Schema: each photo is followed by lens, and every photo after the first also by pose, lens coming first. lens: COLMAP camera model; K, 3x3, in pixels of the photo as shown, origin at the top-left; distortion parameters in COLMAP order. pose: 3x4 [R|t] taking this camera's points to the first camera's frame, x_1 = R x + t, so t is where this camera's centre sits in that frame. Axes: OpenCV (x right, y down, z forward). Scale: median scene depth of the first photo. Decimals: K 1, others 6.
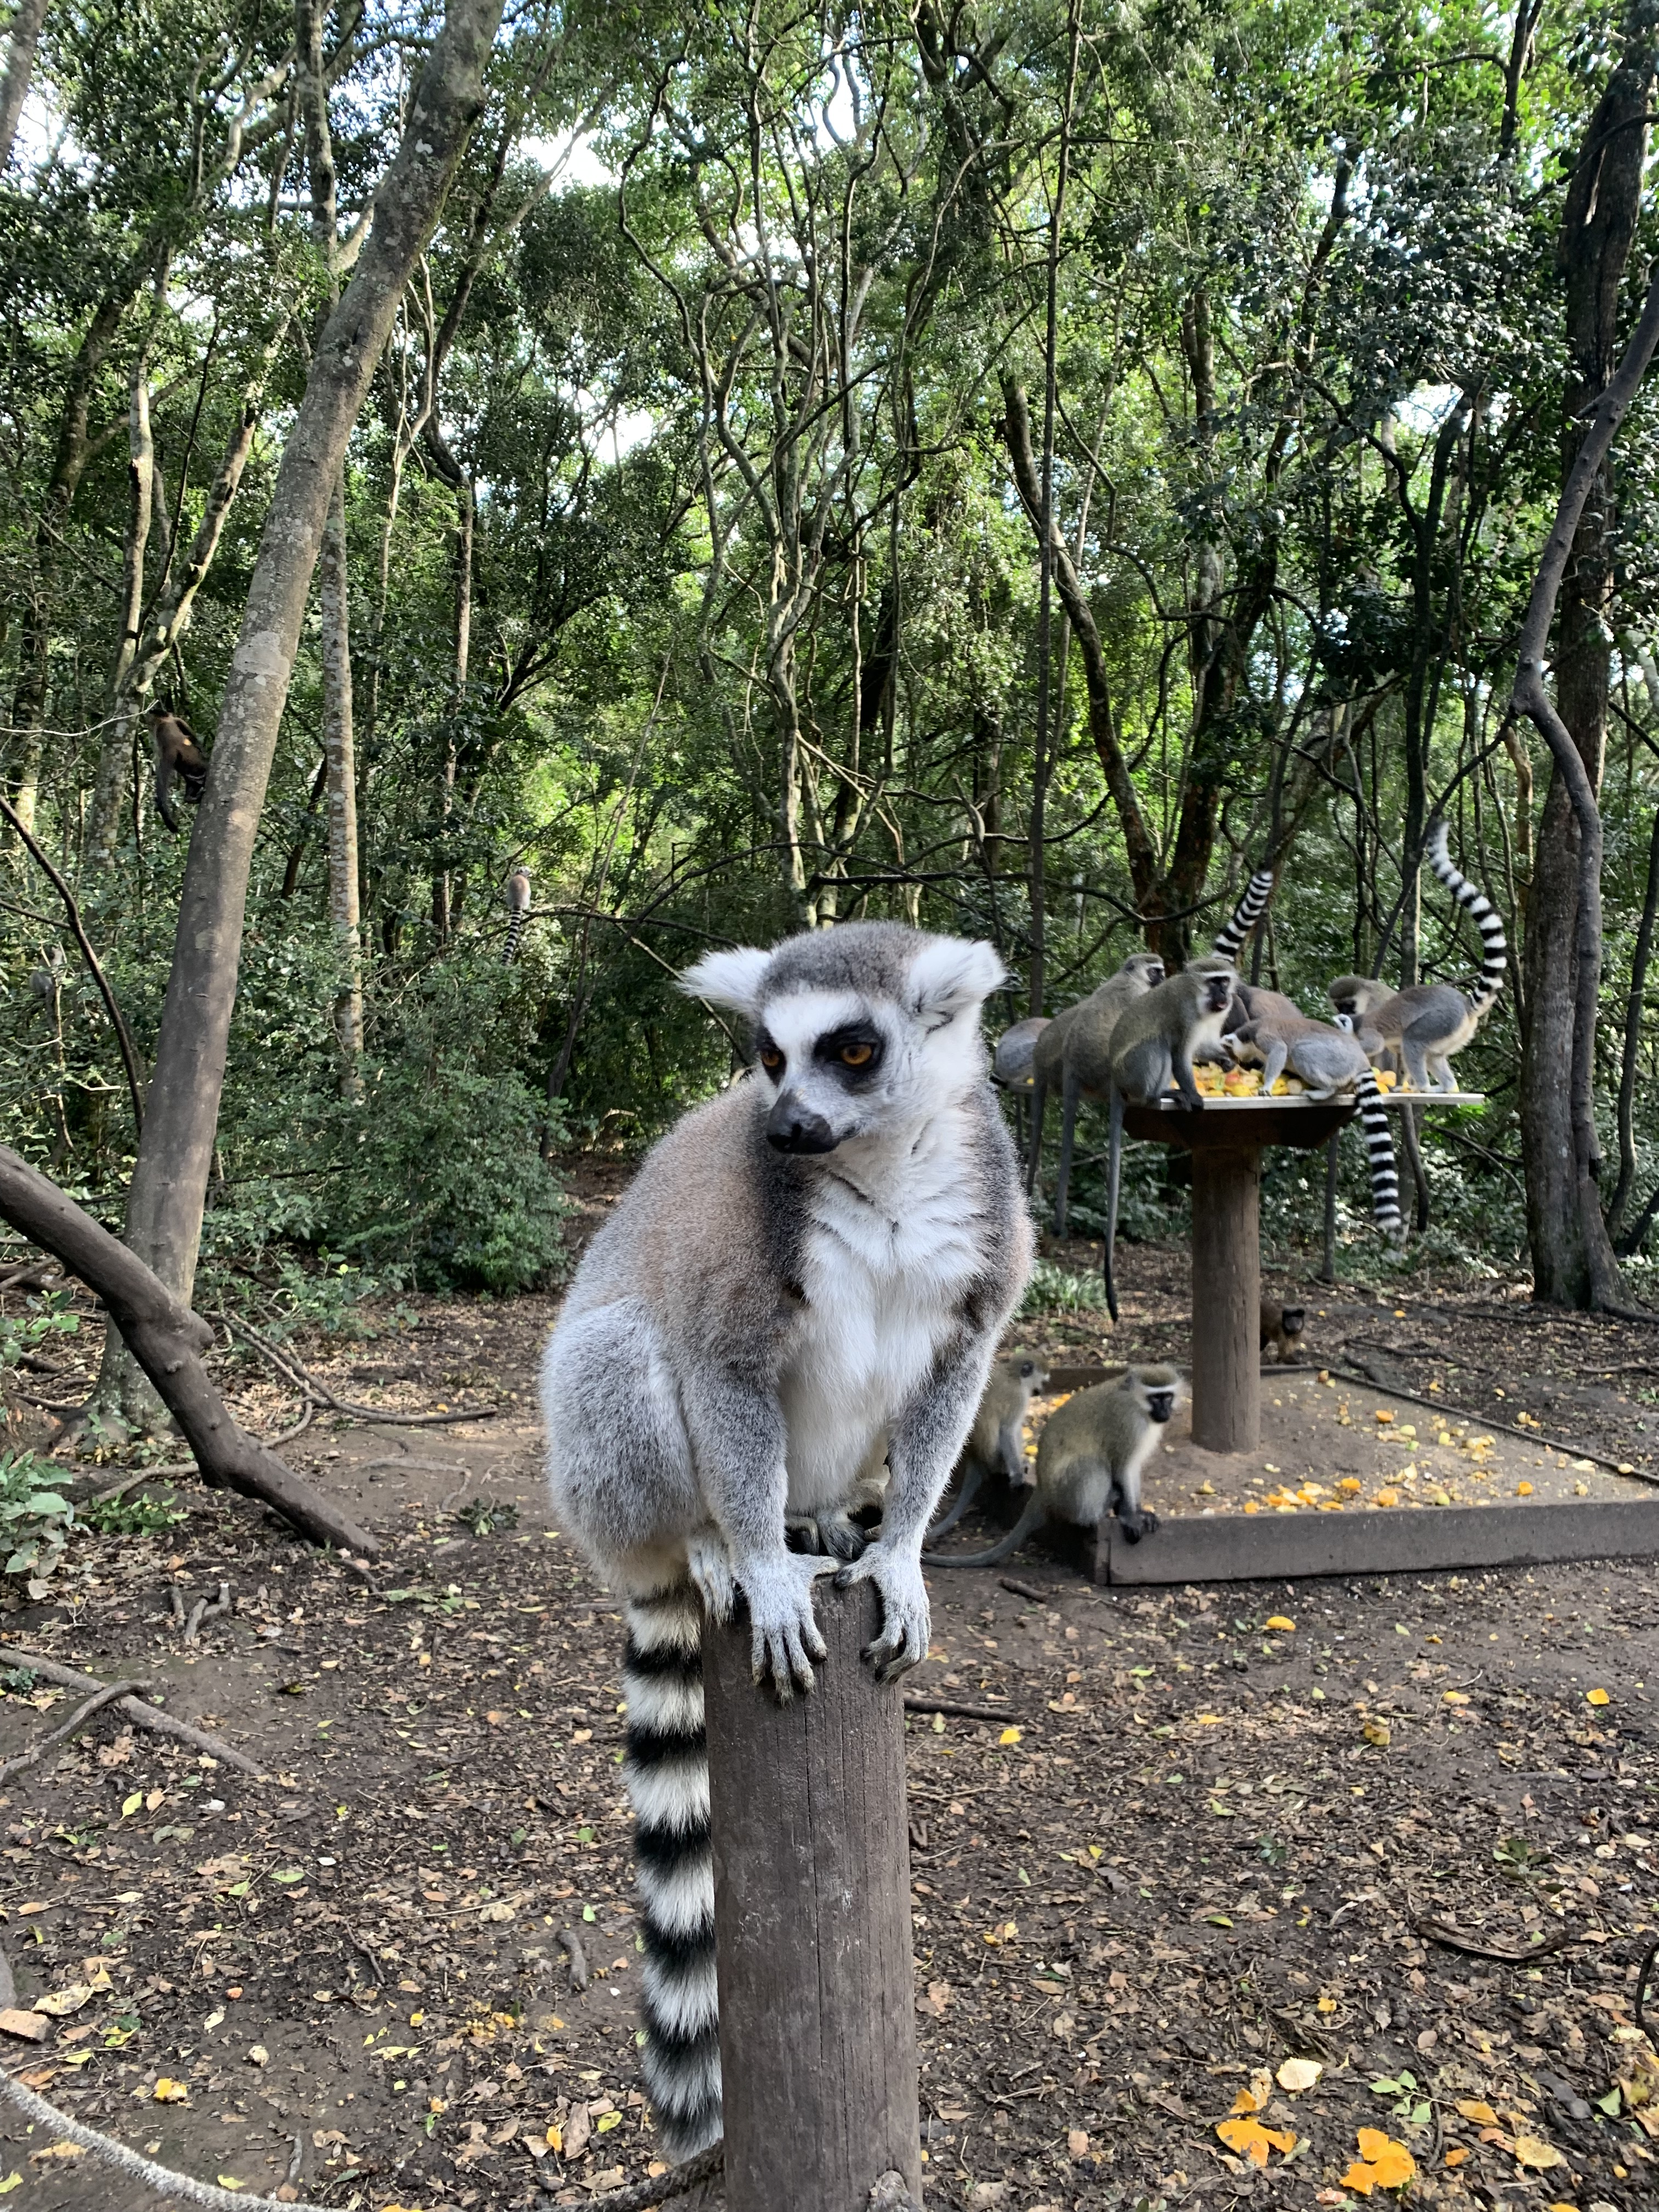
lens RADIAL K [[1609.0, 0, 829.5], [0, 1609.0, 1106.0], [0, 0, 1]] dist [0.003270, -0.007795]
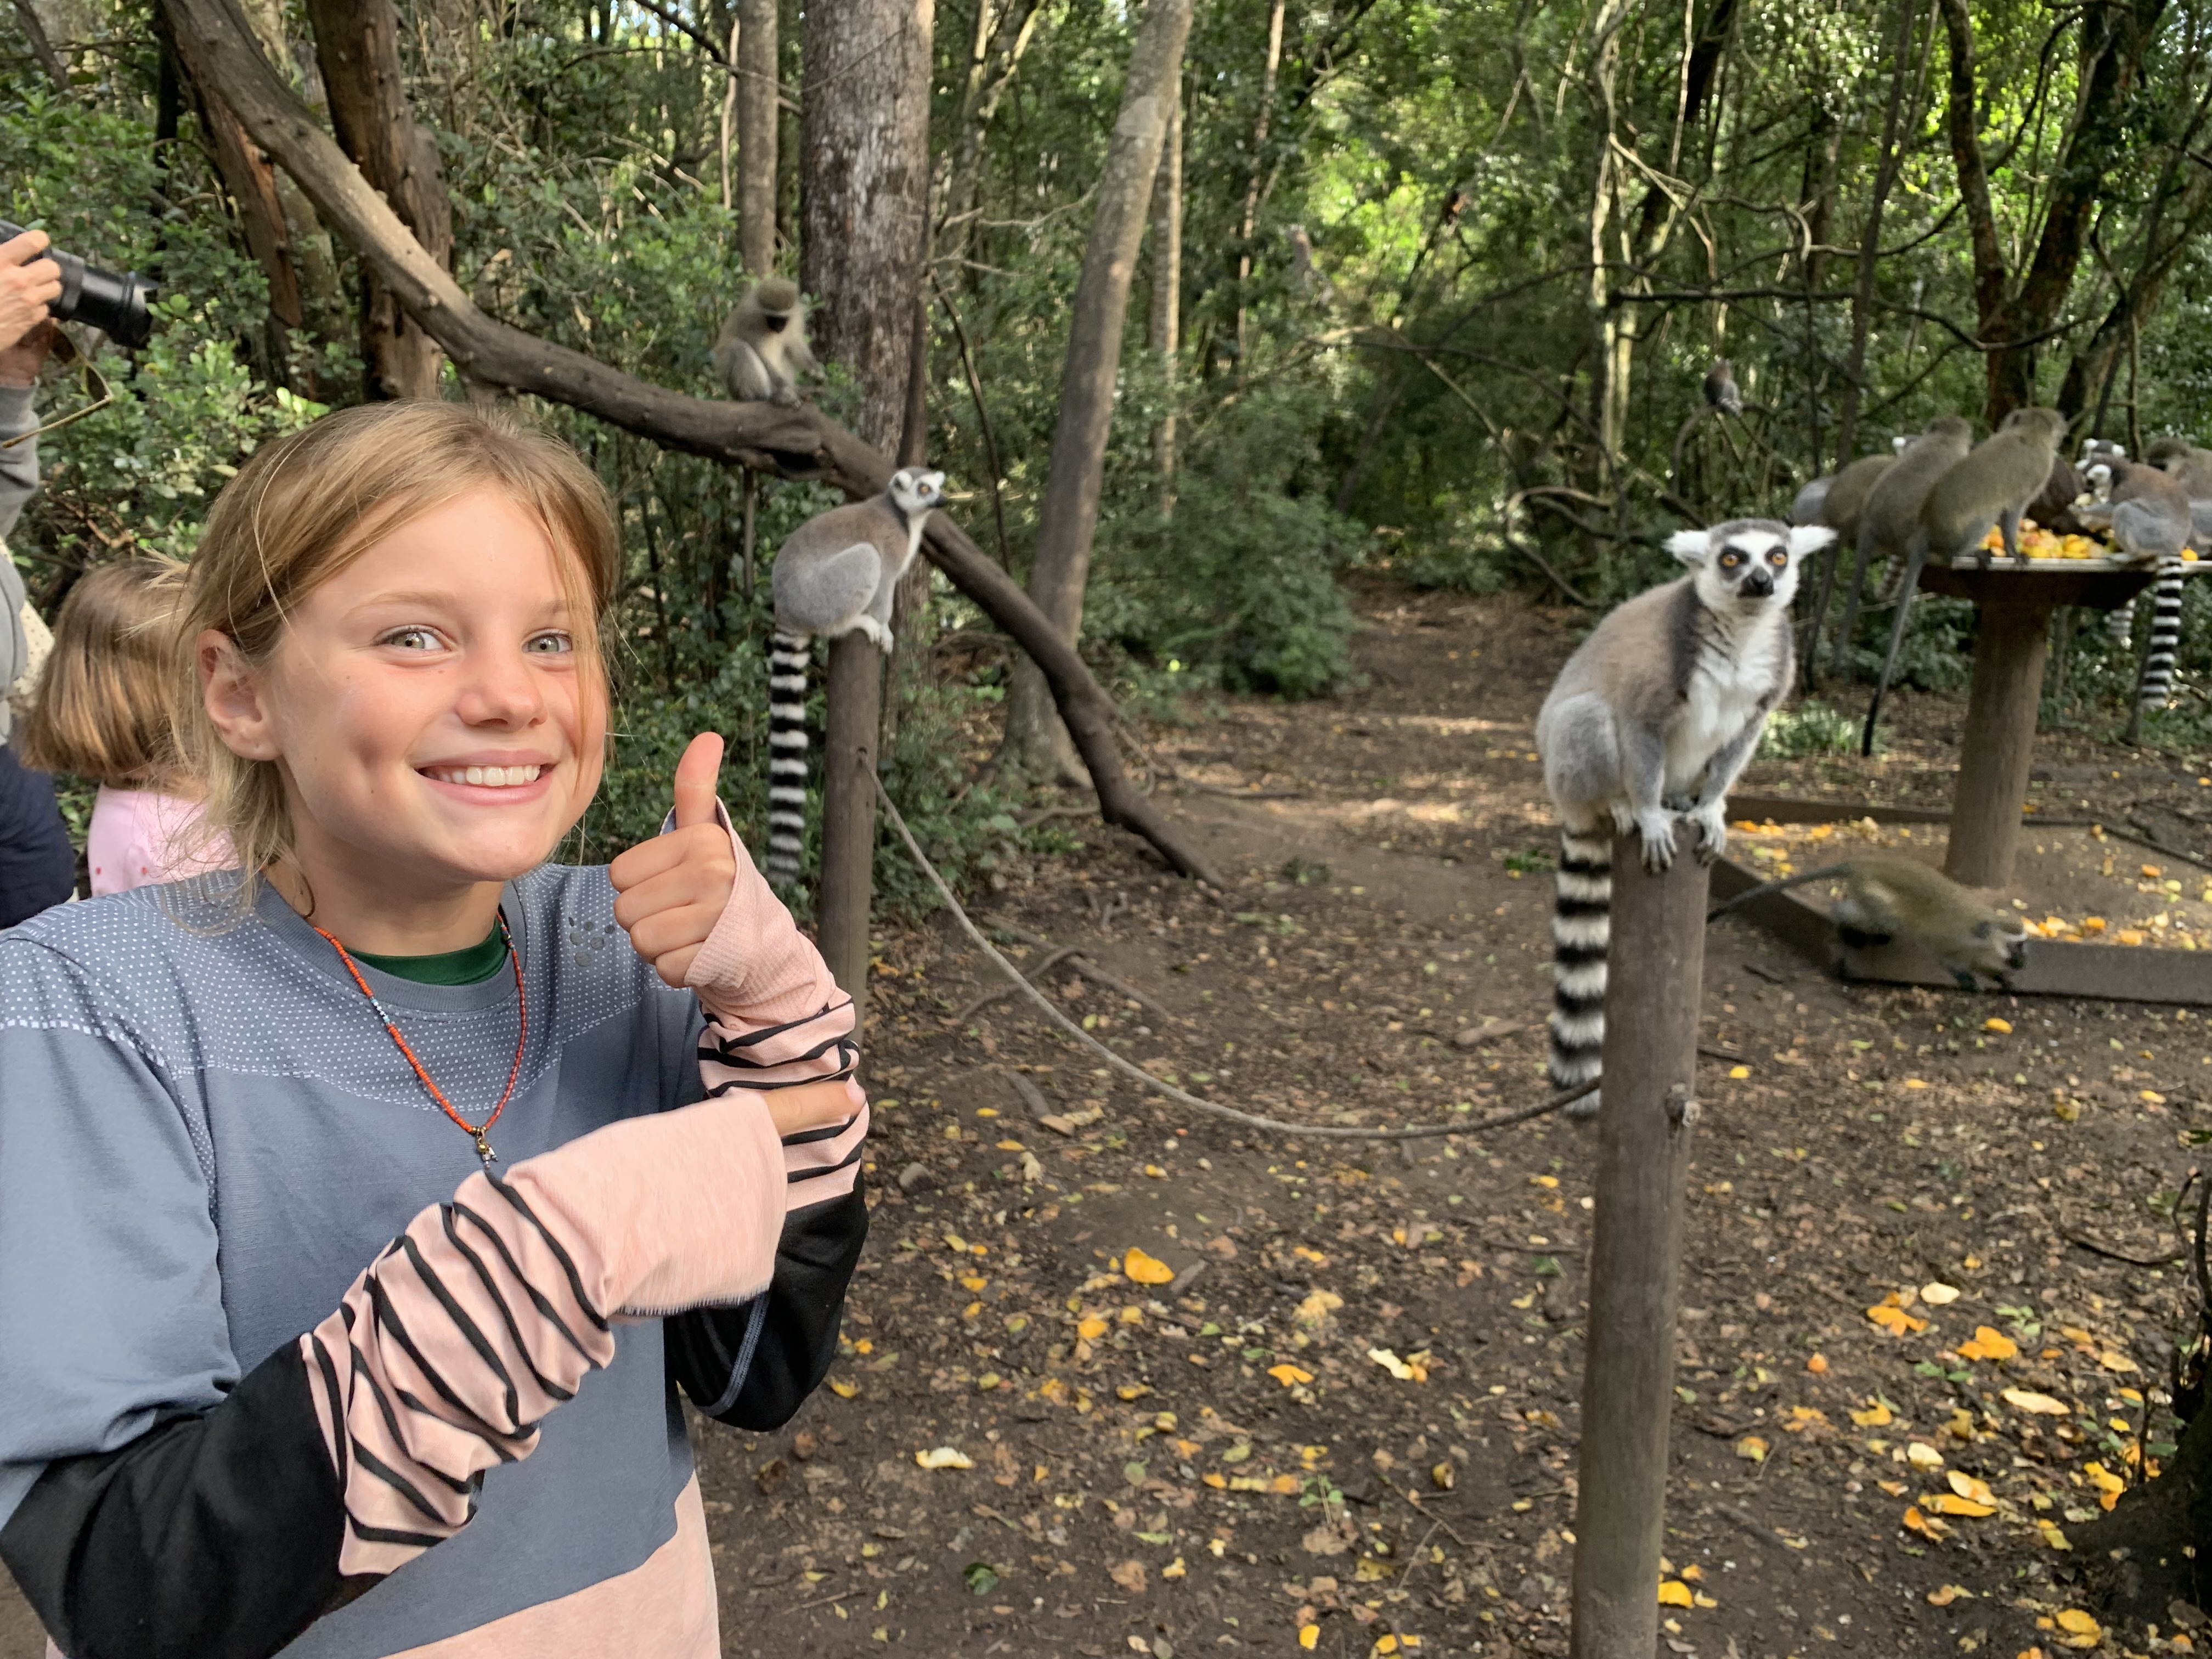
lens RADIAL K [[1609.0, 0, 1106.0], [0, 1609.0, 829.5], [0, 0, 1]] dist [0.003270, -0.007795]
pose [[0.957279, 0.094615, -0.273251, -0.030387], [-0.040534, 0.979532, 0.197165, -0.017092], [0.286312, -0.177666, 0.941520, -0.252137]]
